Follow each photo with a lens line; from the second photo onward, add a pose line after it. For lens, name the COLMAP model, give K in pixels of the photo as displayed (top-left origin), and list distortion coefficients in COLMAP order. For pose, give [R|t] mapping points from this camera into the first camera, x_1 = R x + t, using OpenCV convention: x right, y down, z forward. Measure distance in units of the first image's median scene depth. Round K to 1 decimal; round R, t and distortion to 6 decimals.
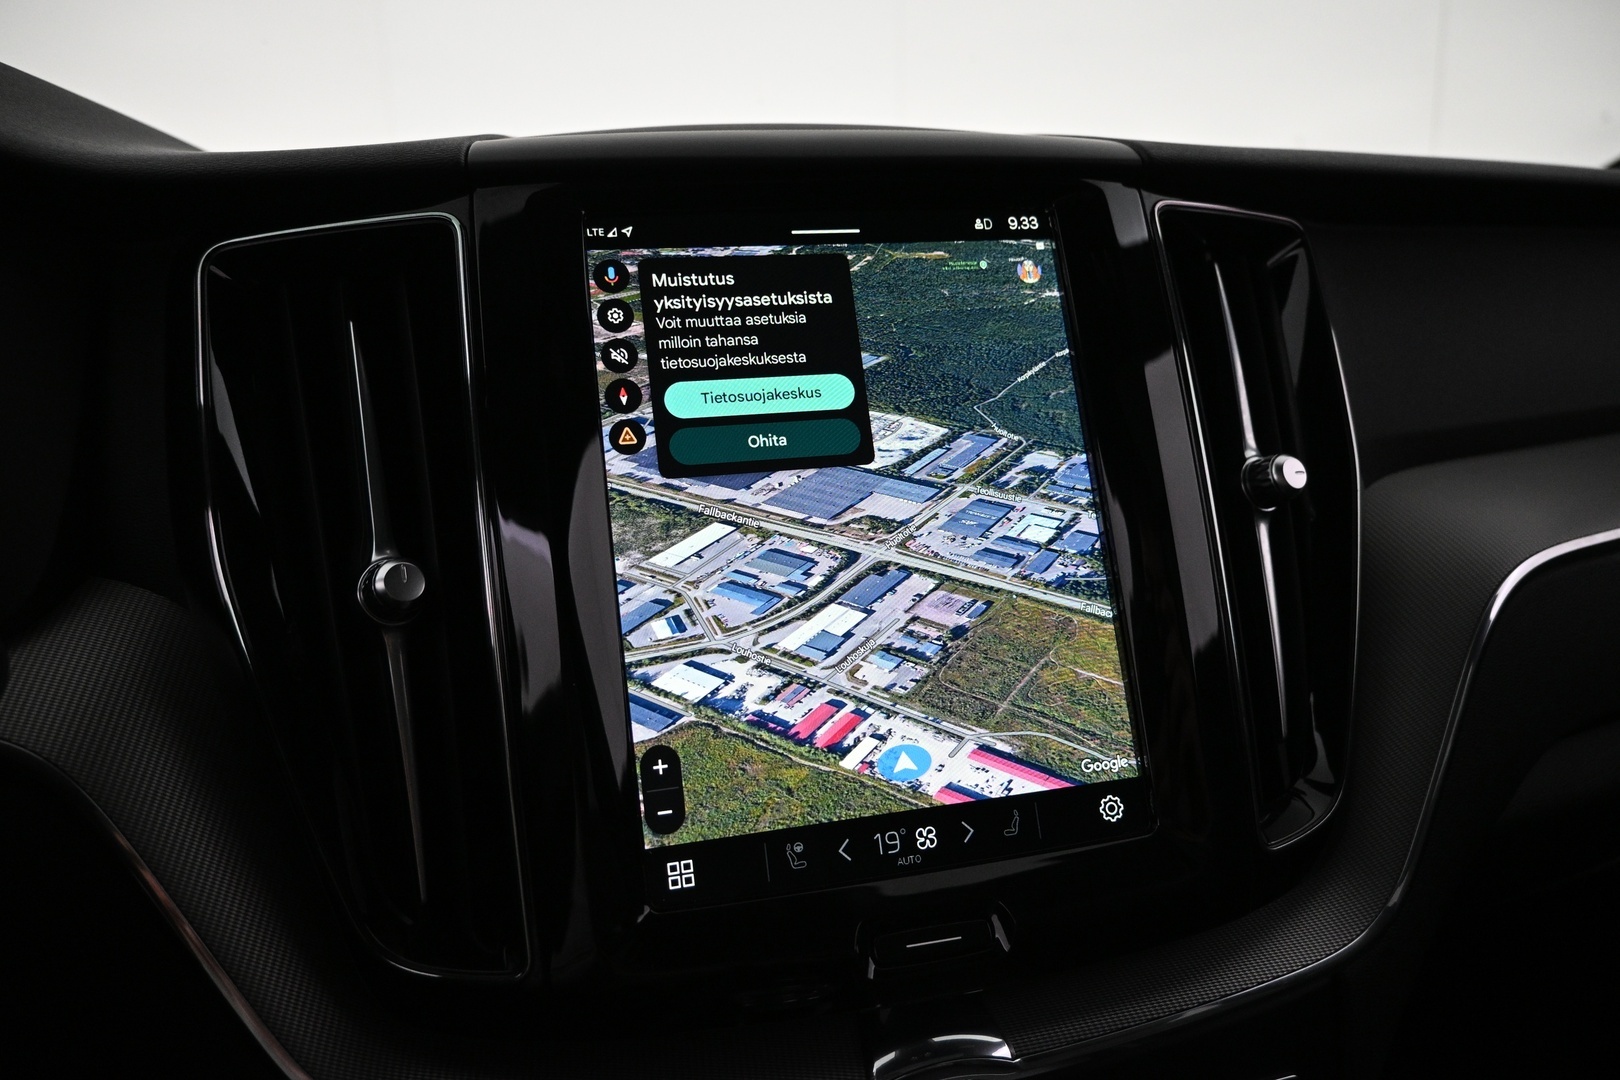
lens RADIAL K [[1093.9, 0, 799.0], [0, 1093.9, 539.4], [0, 0, 1]] dist [-0.015612, 0.008233]
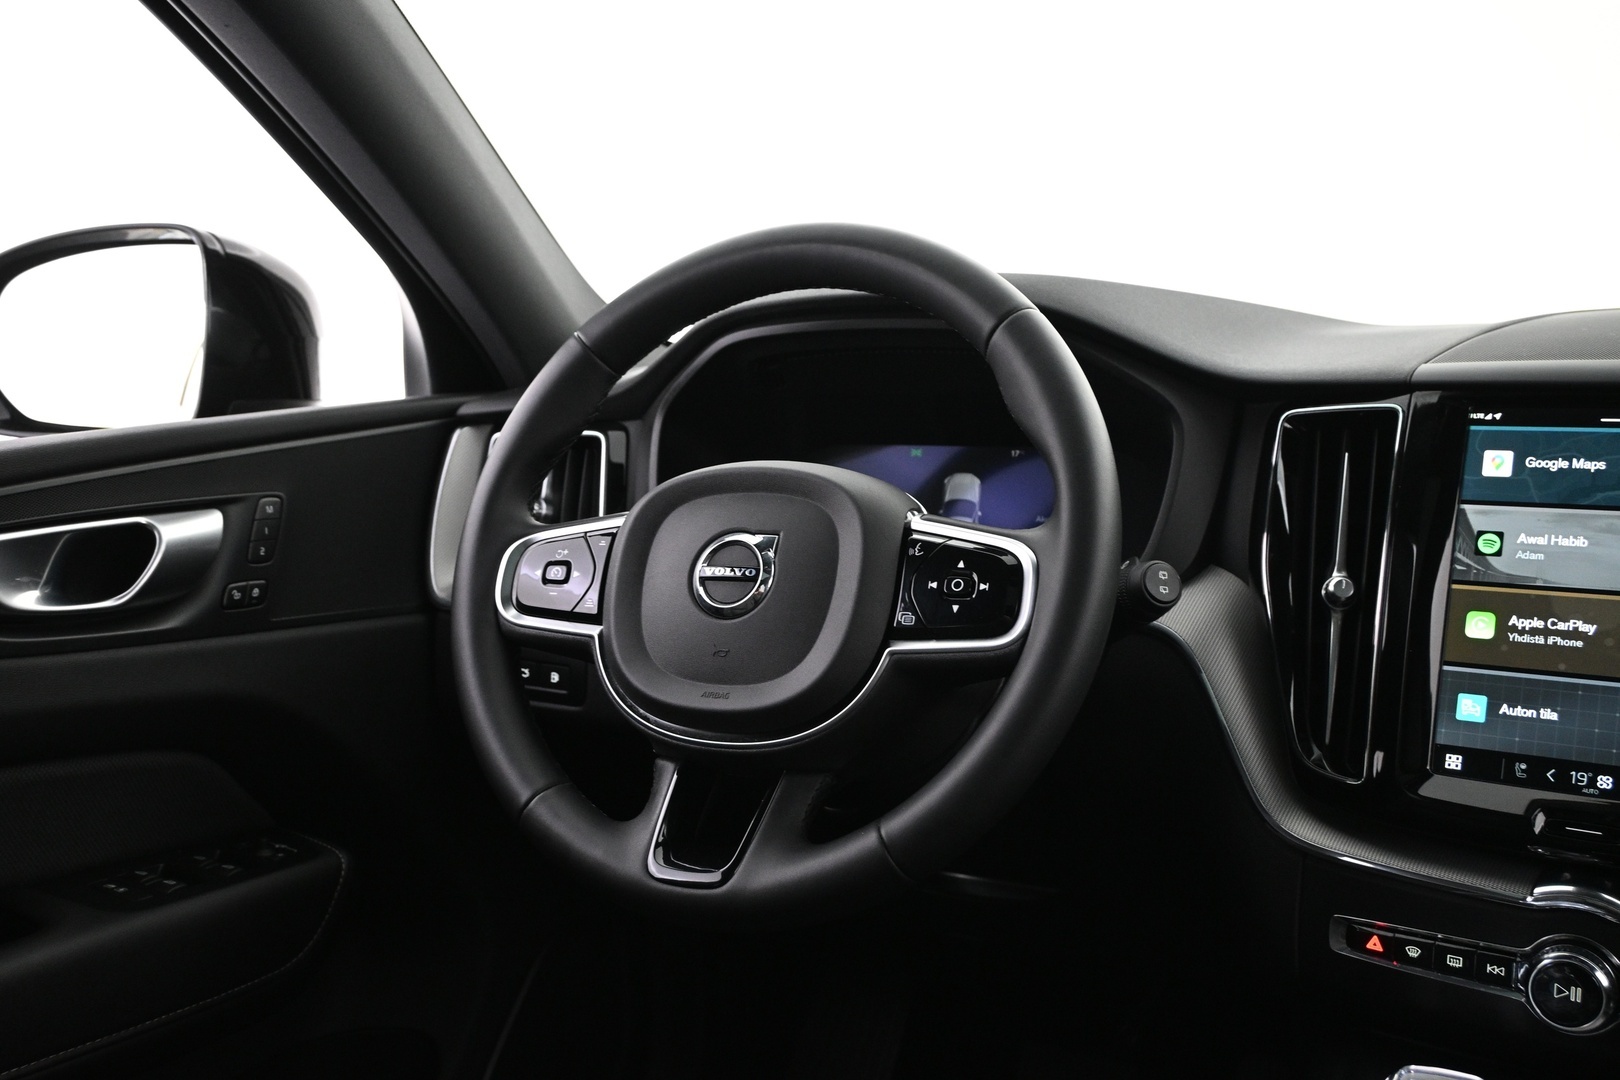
lens RADIAL K [[1546.9, 0, 804.9], [0, 1546.9, 532.9], [0, 0, 1]] dist [-0.007448, 0.000000]
pose [[0.662292, 0.122618, -0.739144, 1.022230], [-0.144064, 0.988950, 0.034974, -0.018204], [0.735265, 0.083321, 0.672639, -1.580082]]
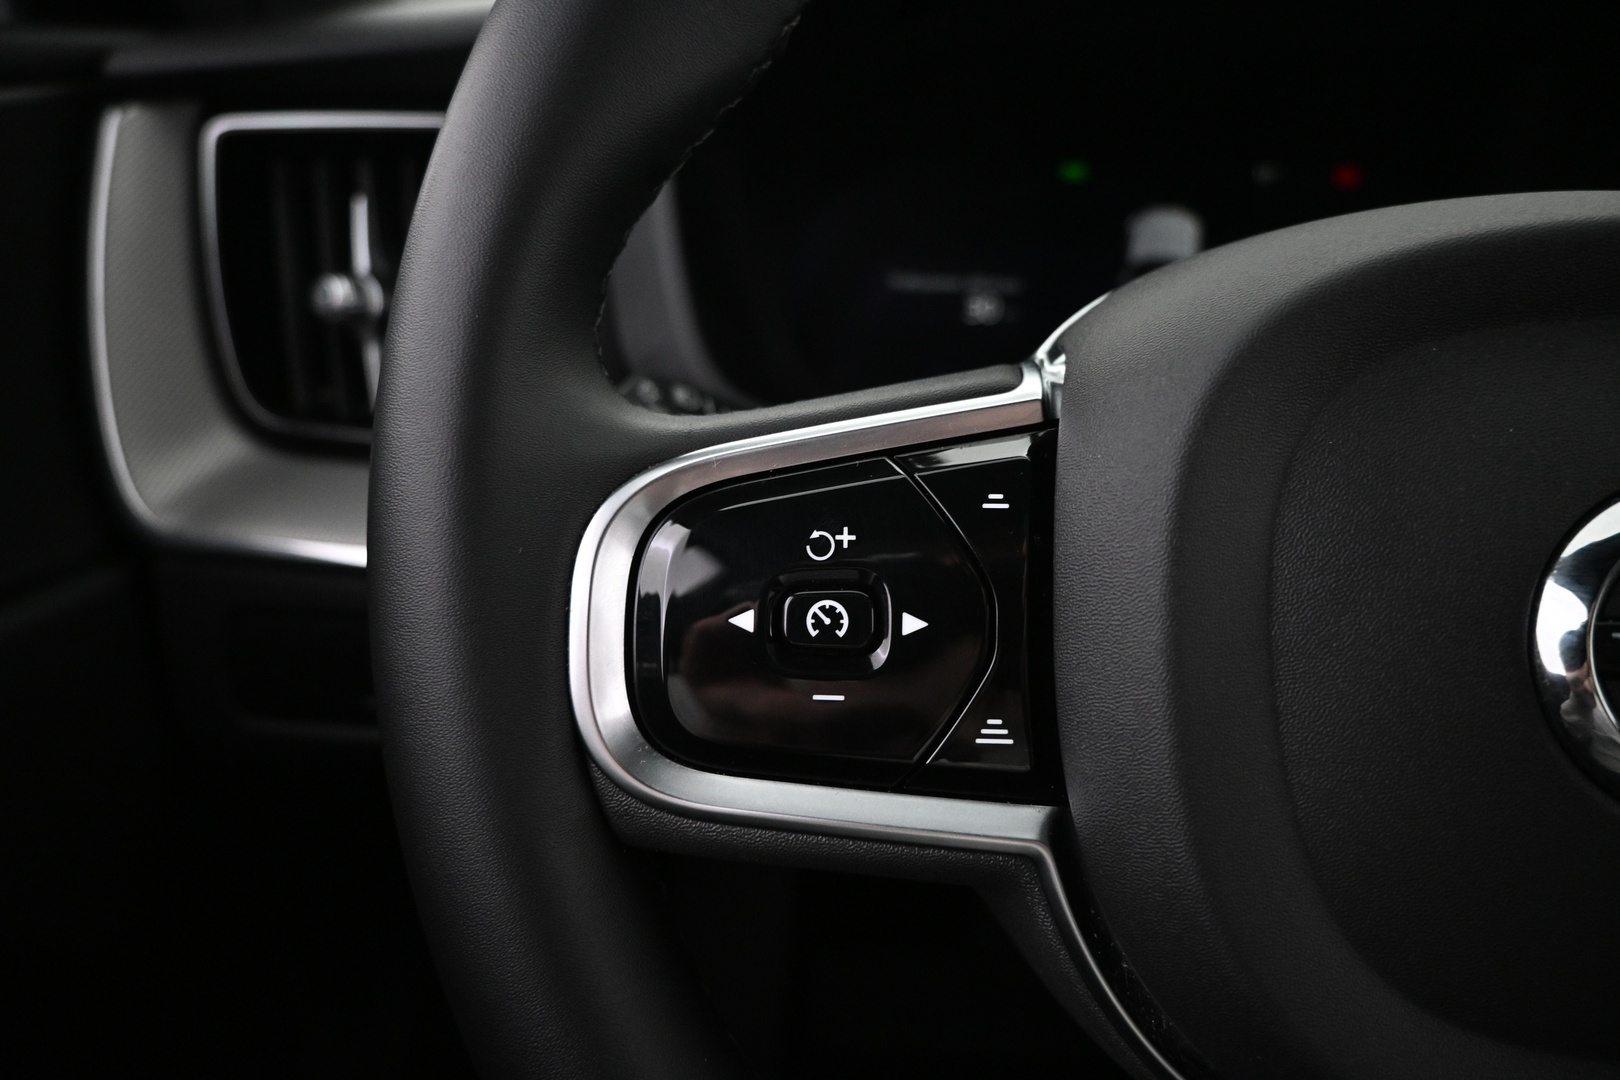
lens RADIAL K [[1093.9, 0, 800.4], [0, 1093.9, 540.0], [0, 0, 1]] dist [-0.015612, 0.008233]
pose [[0.905296, 0.213485, -0.367237, -1.211518], [-0.126172, 0.960658, 0.247422, 0.044627], [0.405609, -0.177655, 0.896616, -0.485083]]
